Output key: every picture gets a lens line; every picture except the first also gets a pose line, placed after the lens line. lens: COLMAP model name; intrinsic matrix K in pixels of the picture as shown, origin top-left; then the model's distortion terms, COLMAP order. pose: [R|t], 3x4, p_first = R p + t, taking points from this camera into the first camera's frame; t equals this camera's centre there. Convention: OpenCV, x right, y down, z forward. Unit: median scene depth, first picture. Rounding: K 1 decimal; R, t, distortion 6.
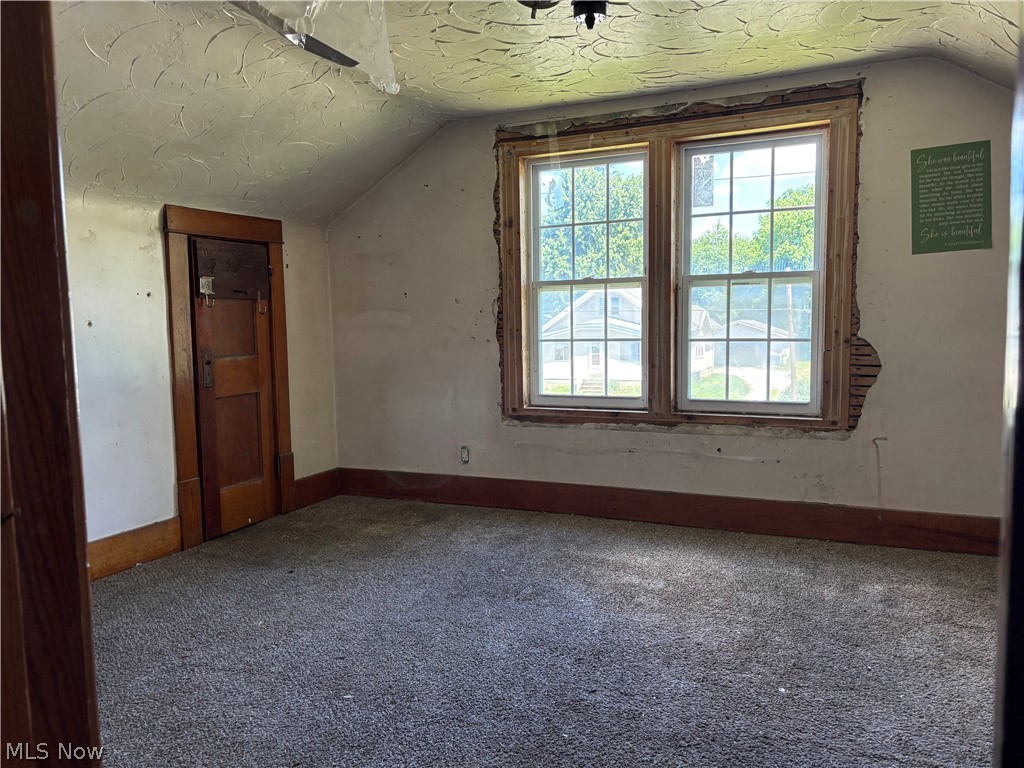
lens RADIAL K [[778.4, 0, 517.0], [0, 778.4, 385.9], [0, 0, 1]] dist [0.114193, -0.141834]
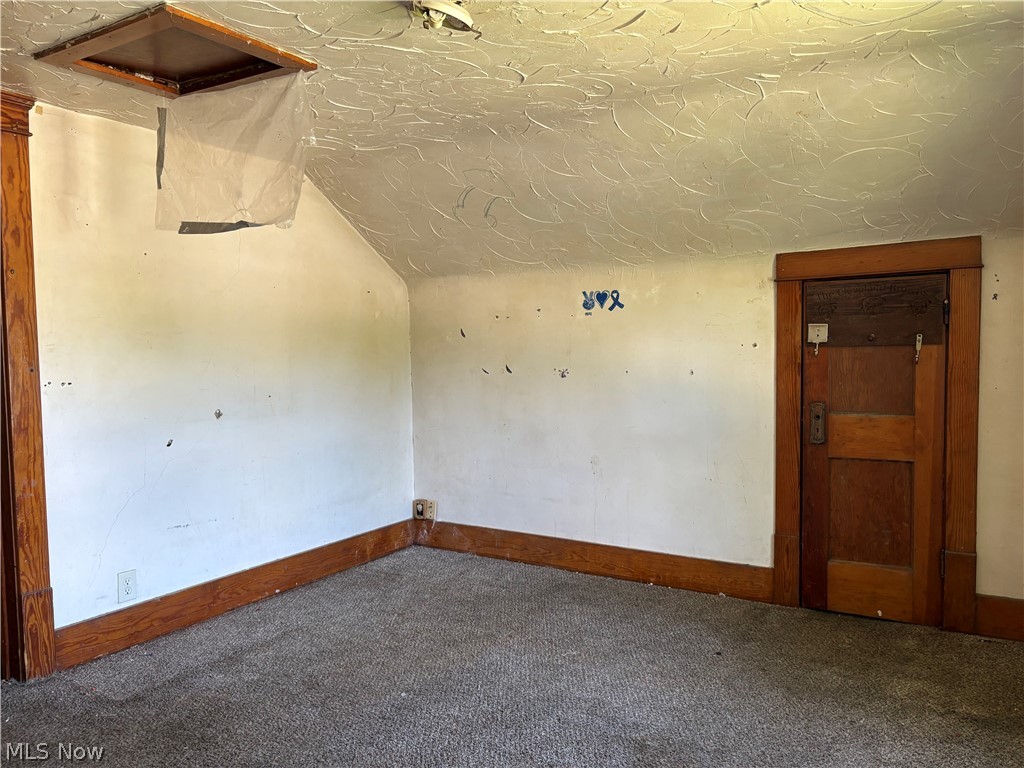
lens RADIAL K [[778.4, 0, 517.0], [0, 778.4, 385.9], [0, 0, 1]] dist [0.114193, -0.141834]
pose [[-0.114907, 0.066675, -0.991136, 0.496427], [-0.071483, 0.994603, 0.075196, -0.097752], [0.990801, 0.079490, -0.109520, 0.676133]]
